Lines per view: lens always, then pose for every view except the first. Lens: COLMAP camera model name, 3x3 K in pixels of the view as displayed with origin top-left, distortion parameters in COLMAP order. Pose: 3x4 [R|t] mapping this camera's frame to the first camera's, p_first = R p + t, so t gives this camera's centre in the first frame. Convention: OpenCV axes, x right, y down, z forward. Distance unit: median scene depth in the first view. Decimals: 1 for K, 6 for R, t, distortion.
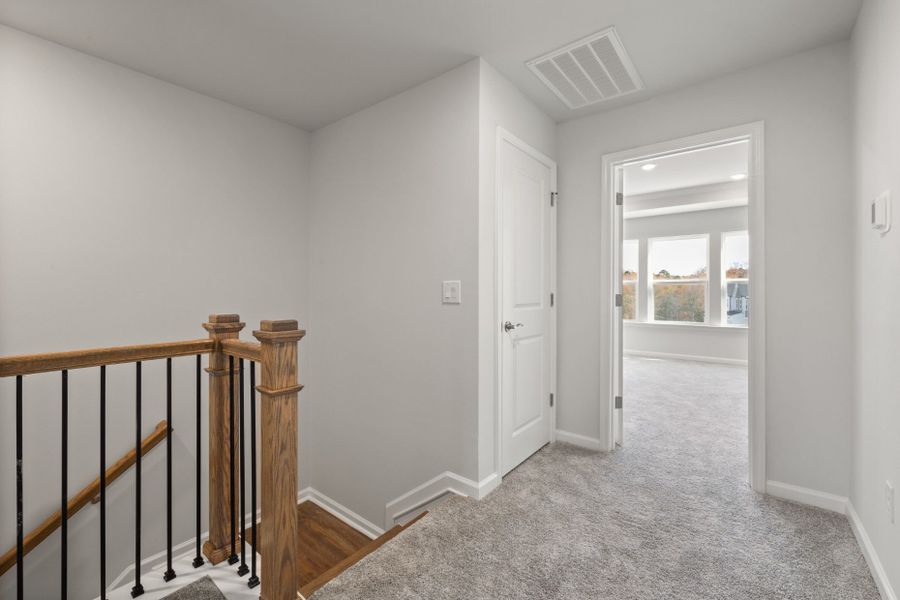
lens RADIAL K [[383.4, 0, 445.5], [0, 383.4, 285.7], [0, 0, 1]] dist [-0.000341, 0.000062]
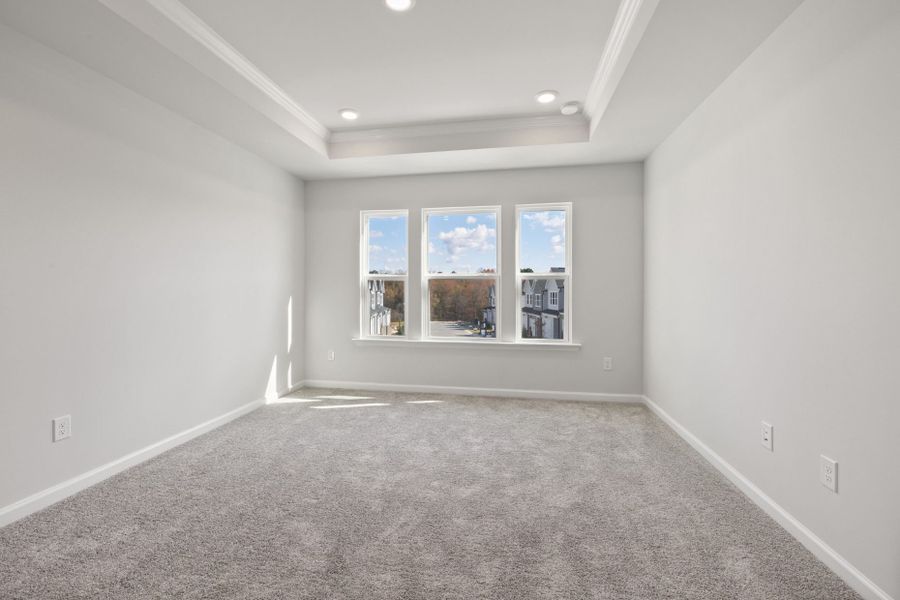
lens RADIAL K [[383.4, 0, 445.5], [0, 383.4, 285.7], [0, 0, 1]] dist [-0.000341, 0.000062]
pose [[0.879776, 0.002047, 0.475385, 0.136905], [-0.002494, 0.999997, 0.000310, 0.003465], [-0.475383, -0.001458, 0.879778, 0.222002]]
